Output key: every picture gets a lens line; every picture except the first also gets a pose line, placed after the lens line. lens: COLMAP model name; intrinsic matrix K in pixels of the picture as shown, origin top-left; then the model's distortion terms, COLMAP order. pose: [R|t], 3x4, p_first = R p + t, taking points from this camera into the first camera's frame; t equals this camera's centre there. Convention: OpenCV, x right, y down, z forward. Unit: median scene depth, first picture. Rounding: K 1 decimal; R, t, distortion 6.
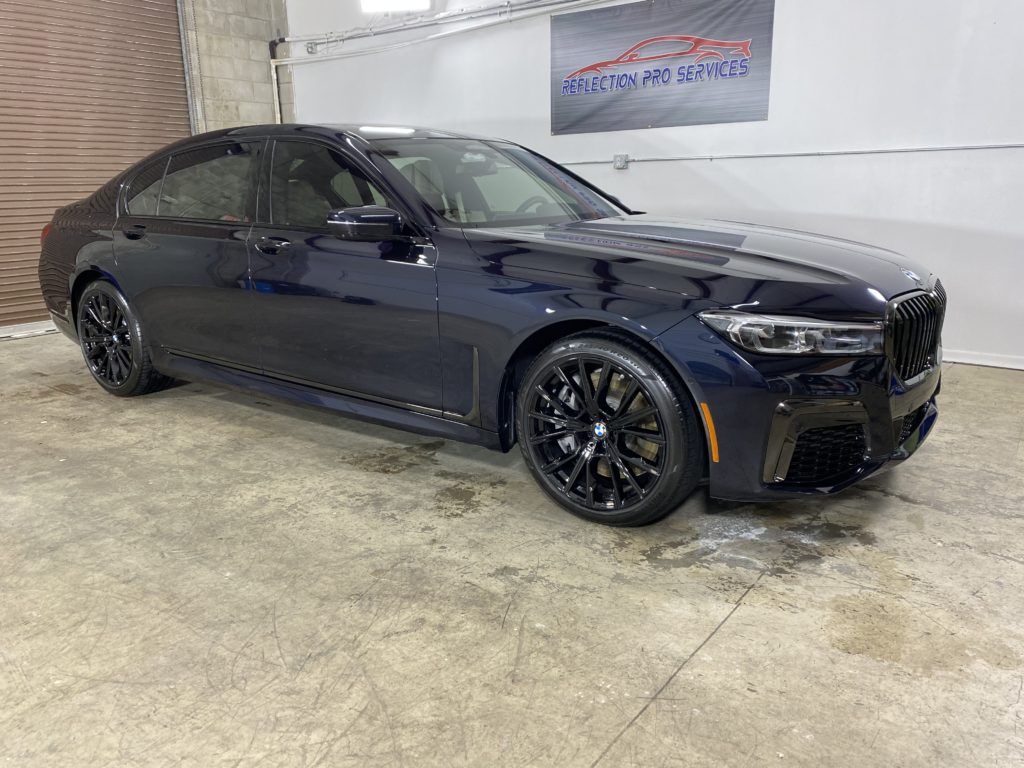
lens RADIAL K [[792.5, 0, 512.0], [0, 792.5, 384.0], [0, 0, 1]] dist [0.010289, -0.005255]
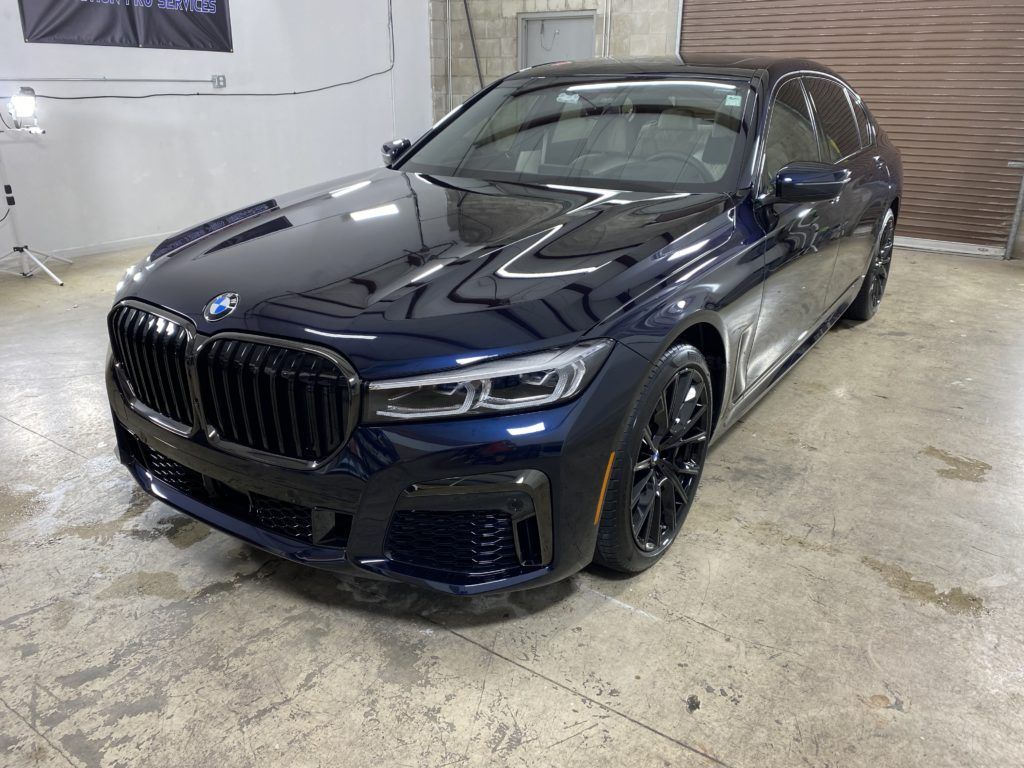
lens RADIAL K [[784.0, 0, 511.6], [0, 784.0, 385.0], [0, 0, 1]] dist [0.007644, -0.002246]
pose [[0.035619, 0.375807, -0.926013, 1.051382], [-0.254030, 0.899571, 0.355304, -0.344865], [0.966540, 0.222580, 0.127508, 1.047966]]
